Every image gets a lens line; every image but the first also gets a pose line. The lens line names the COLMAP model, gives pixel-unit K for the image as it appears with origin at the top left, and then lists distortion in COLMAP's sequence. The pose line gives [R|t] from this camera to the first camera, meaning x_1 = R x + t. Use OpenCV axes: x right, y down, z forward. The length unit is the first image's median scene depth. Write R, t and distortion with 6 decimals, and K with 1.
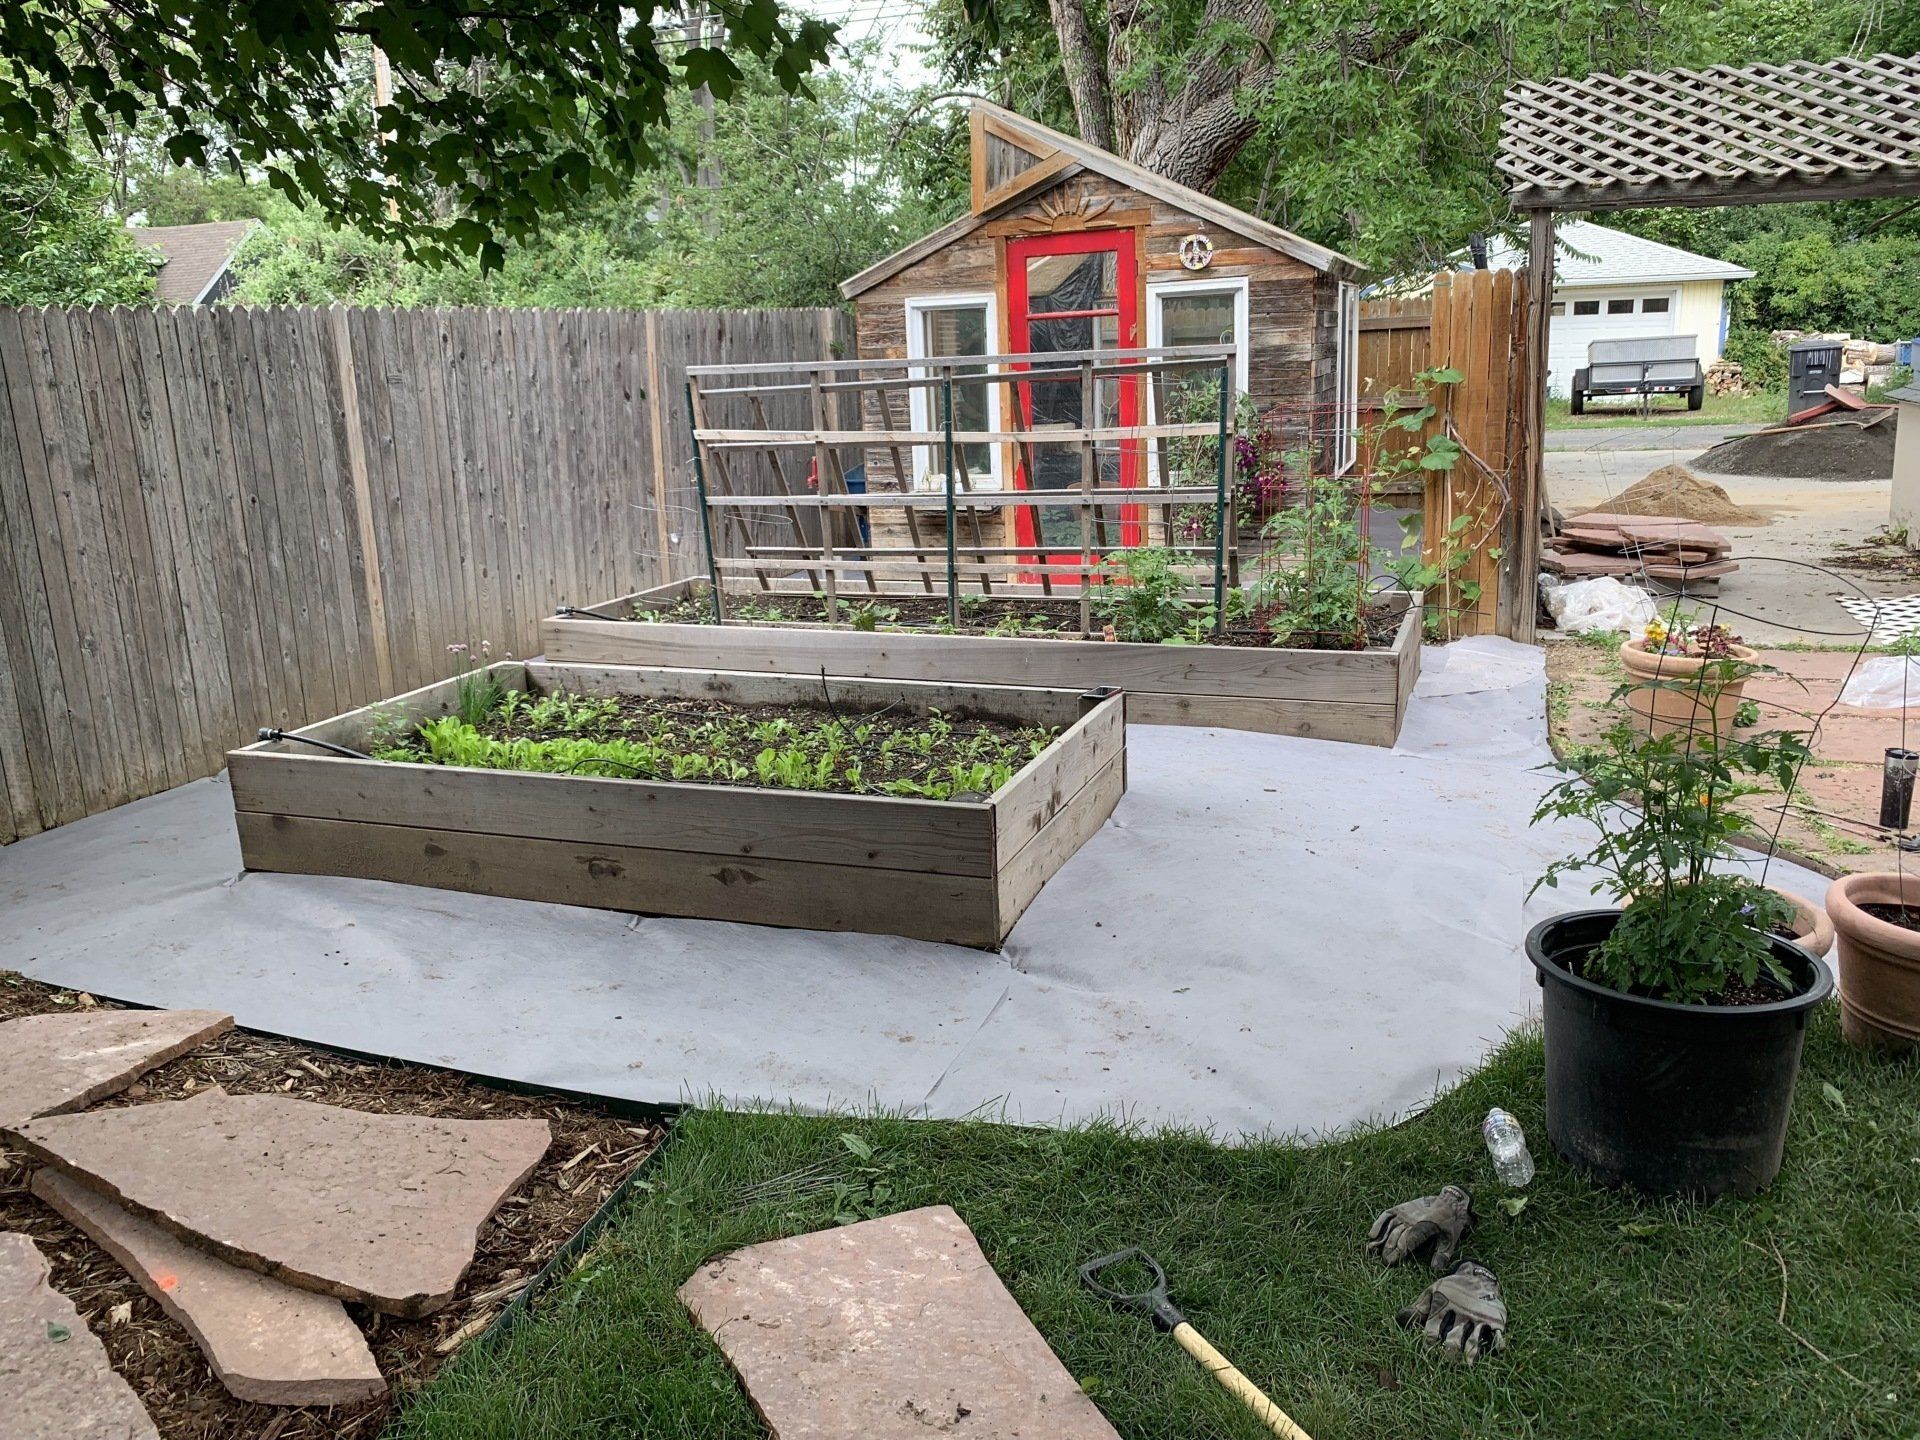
lens RADIAL K [[1476.3, 0, 962.0], [0, 1476.3, 676.5], [0, 0, 1]] dist [0.009738, 0.000751]
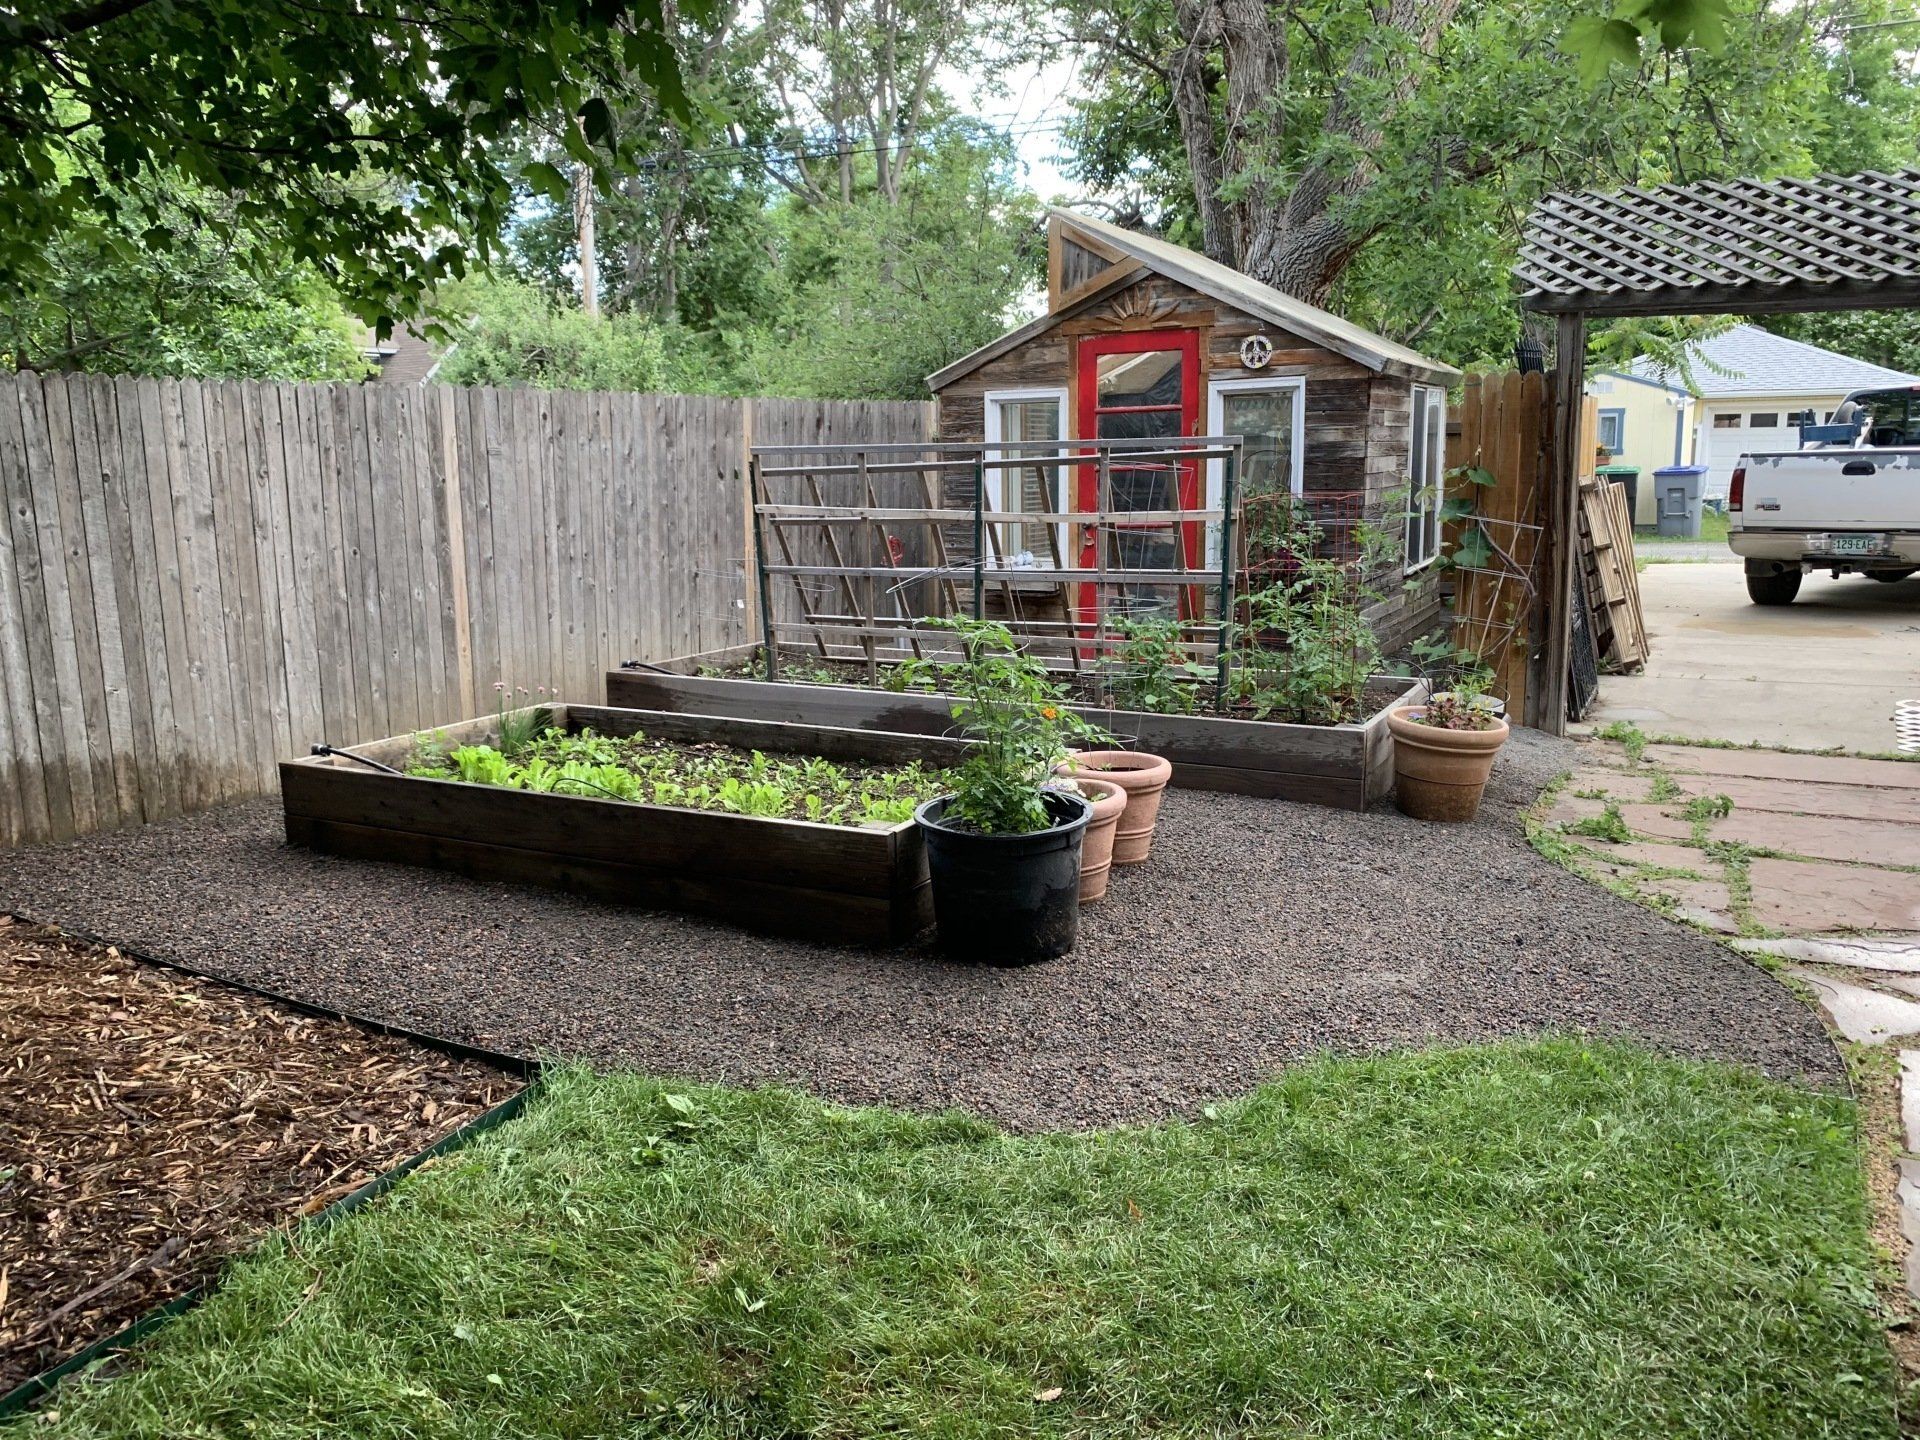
lens RADIAL K [[1476.3, 0, 962.0], [0, 1476.3, 676.5], [0, 0, 1]] dist [0.009738, 0.000751]
pose [[0.991710, 0.042582, -0.121232, 0.121086], [-0.050394, 0.996795, -0.062123, 0.022046], [0.118198, 0.067718, 0.990678, -0.056243]]
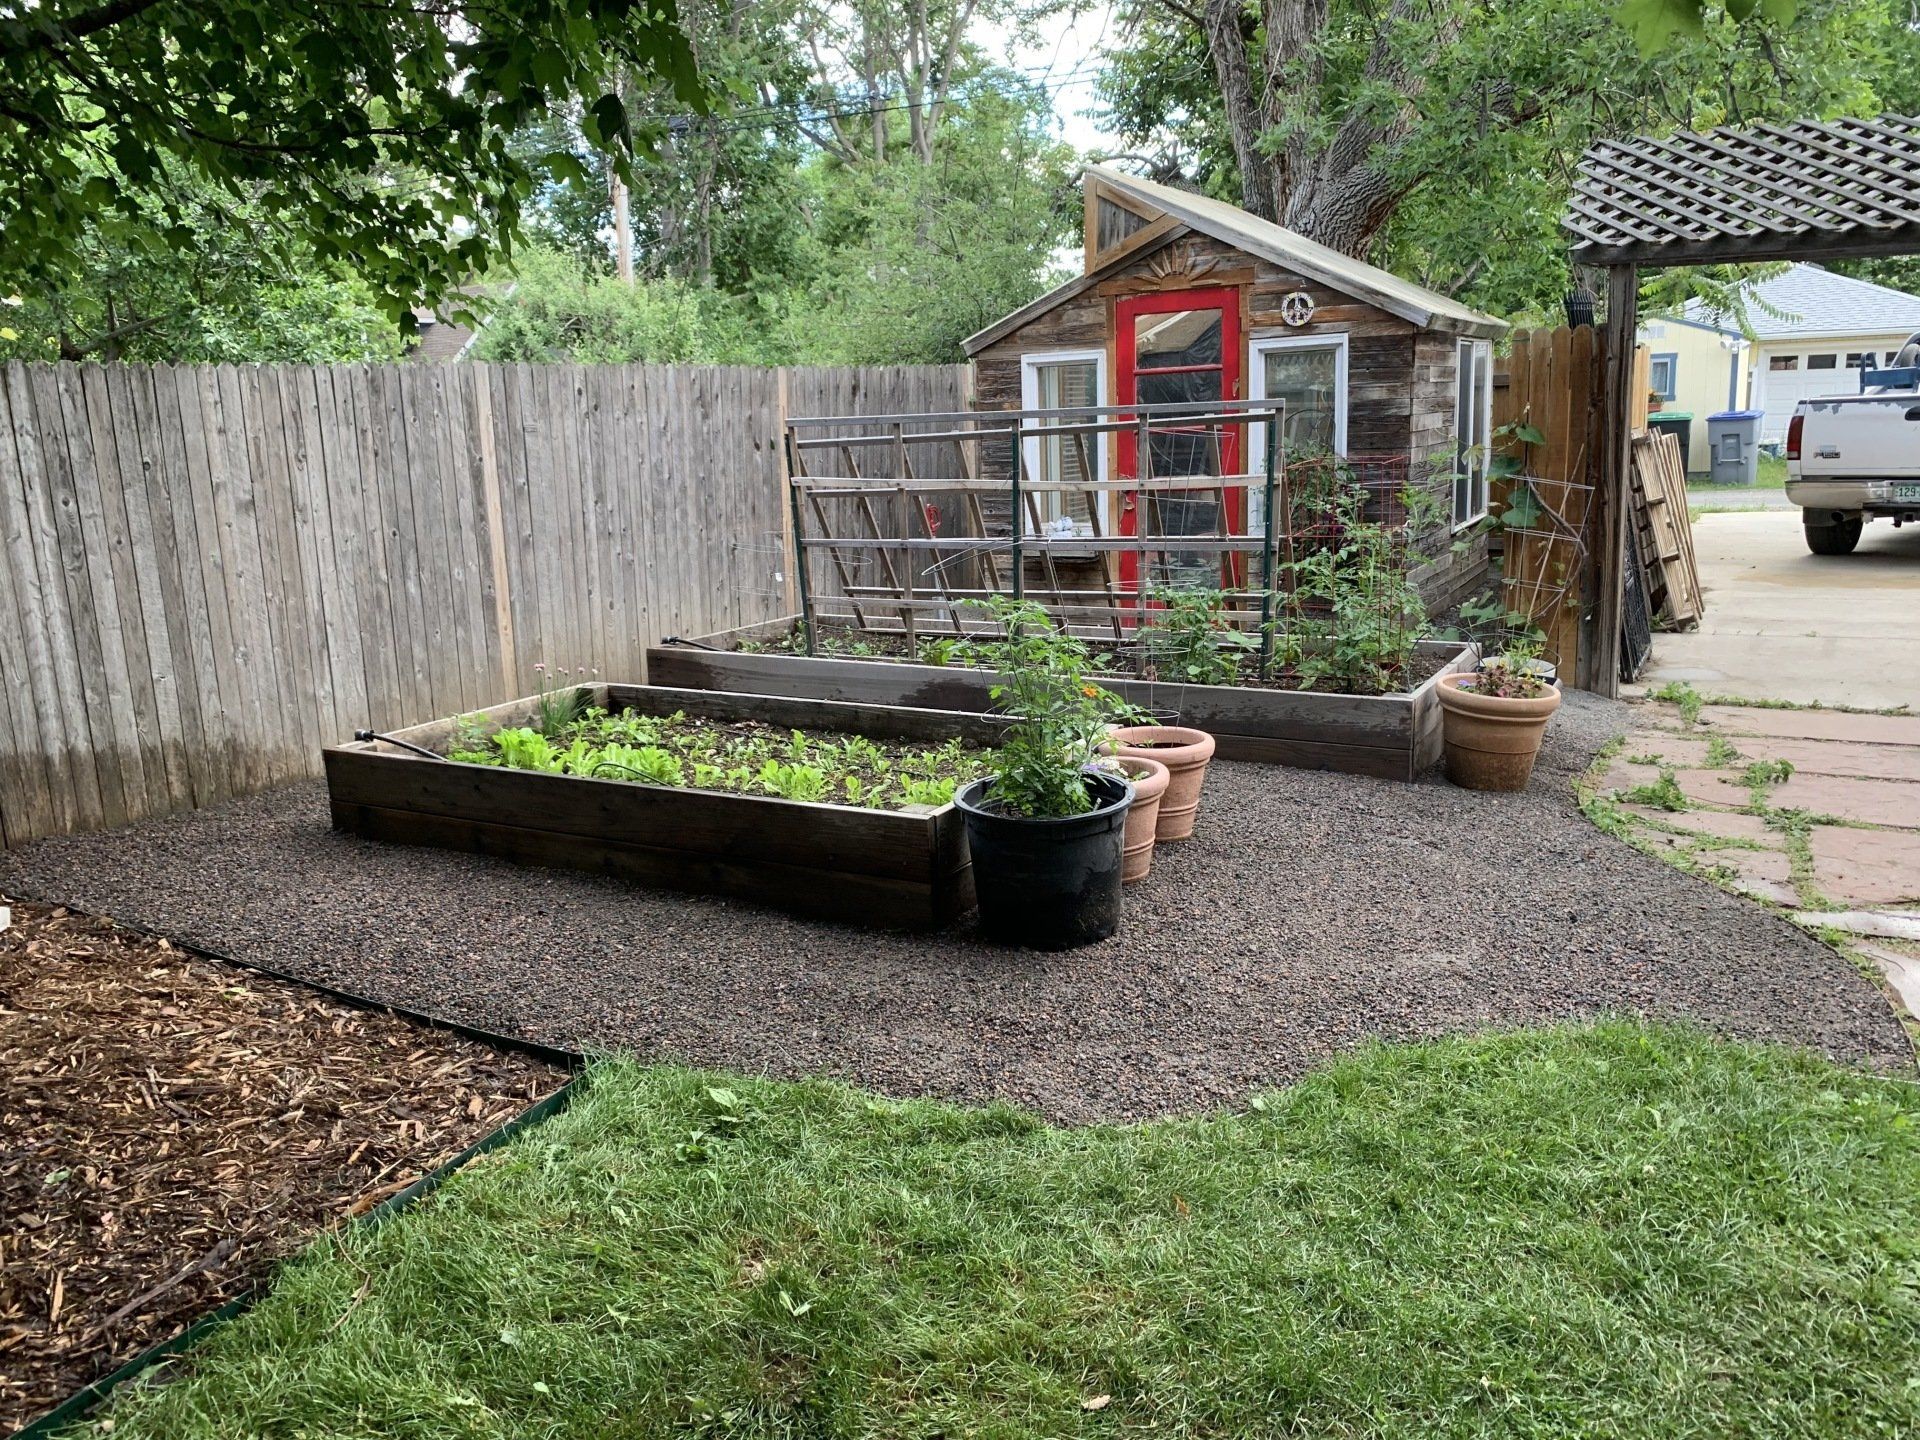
lens RADIAL K [[1476.3, 0, 962.0], [0, 1476.3, 676.5], [0, 0, 1]] dist [0.009738, 0.000751]
pose [[0.988375, 0.030375, -0.148973, 0.121521], [-0.035631, 0.998829, -0.032740, 0.011450], [0.147804, 0.037668, 0.988299, -0.048644]]
